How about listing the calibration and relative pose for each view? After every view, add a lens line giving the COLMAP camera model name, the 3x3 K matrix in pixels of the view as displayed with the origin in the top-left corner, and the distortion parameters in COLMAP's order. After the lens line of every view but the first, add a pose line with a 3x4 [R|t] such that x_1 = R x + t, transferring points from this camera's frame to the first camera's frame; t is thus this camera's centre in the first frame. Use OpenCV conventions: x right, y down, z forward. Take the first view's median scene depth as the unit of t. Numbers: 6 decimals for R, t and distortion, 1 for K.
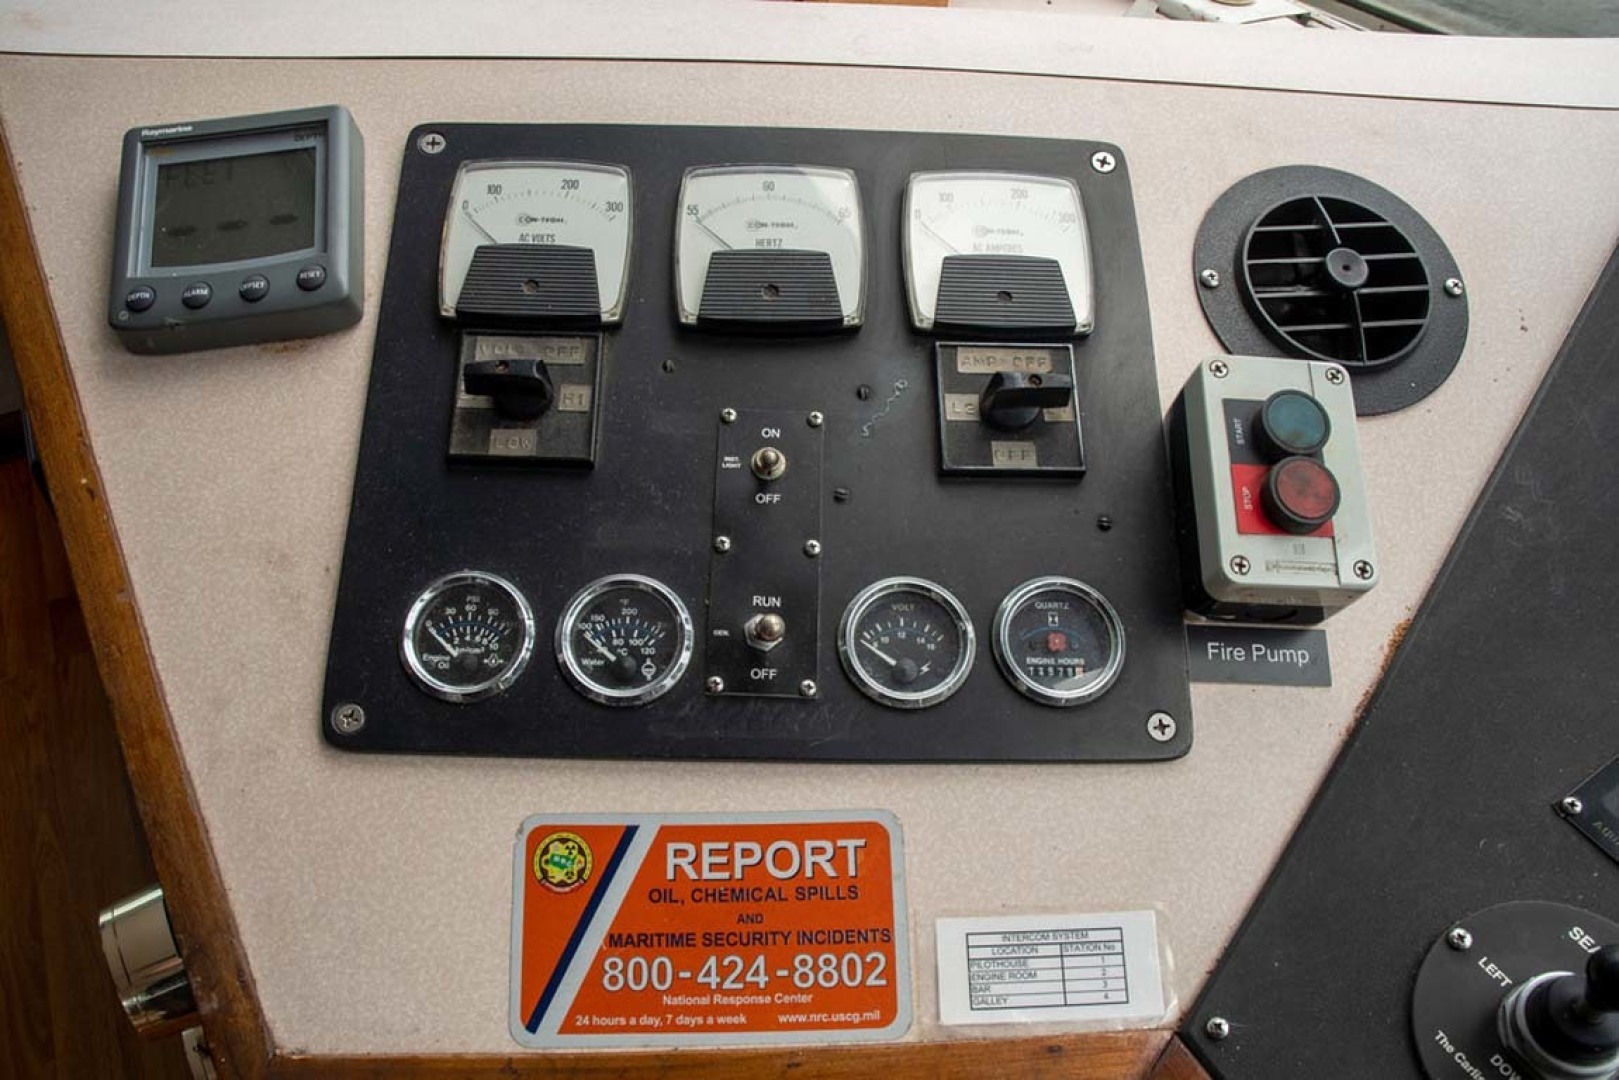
lens RADIAL K [[1236.3, 0, 809.5], [0, 1236.3, 540.0], [0, 0, 1]] dist [-0.113726, 0.000988]
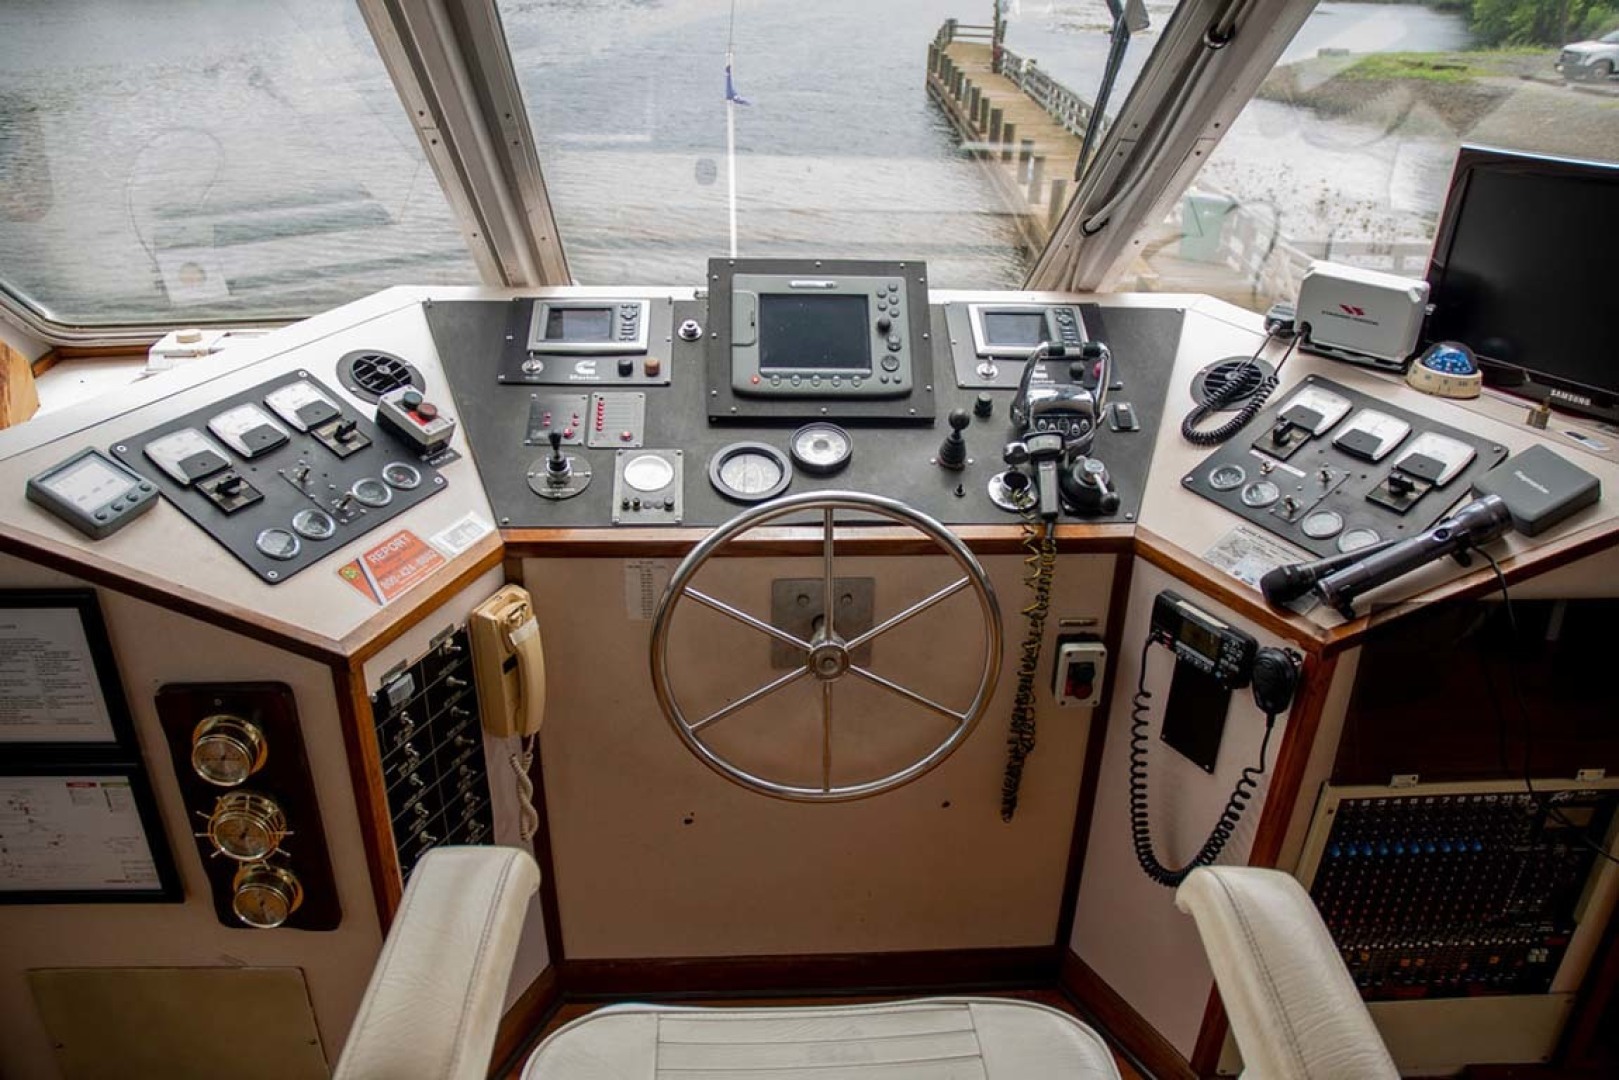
lens RADIAL K [[1170.8, 0, 809.5], [0, 1170.8, 540.0], [0, 0, 1]] dist [-0.008070, -0.002977]
pose [[0.436675, -0.461543, 0.772200, -2.005329], [0.621630, 0.775283, 0.111857, 0.585488], [-0.650300, 0.431178, 0.625456, -1.833057]]
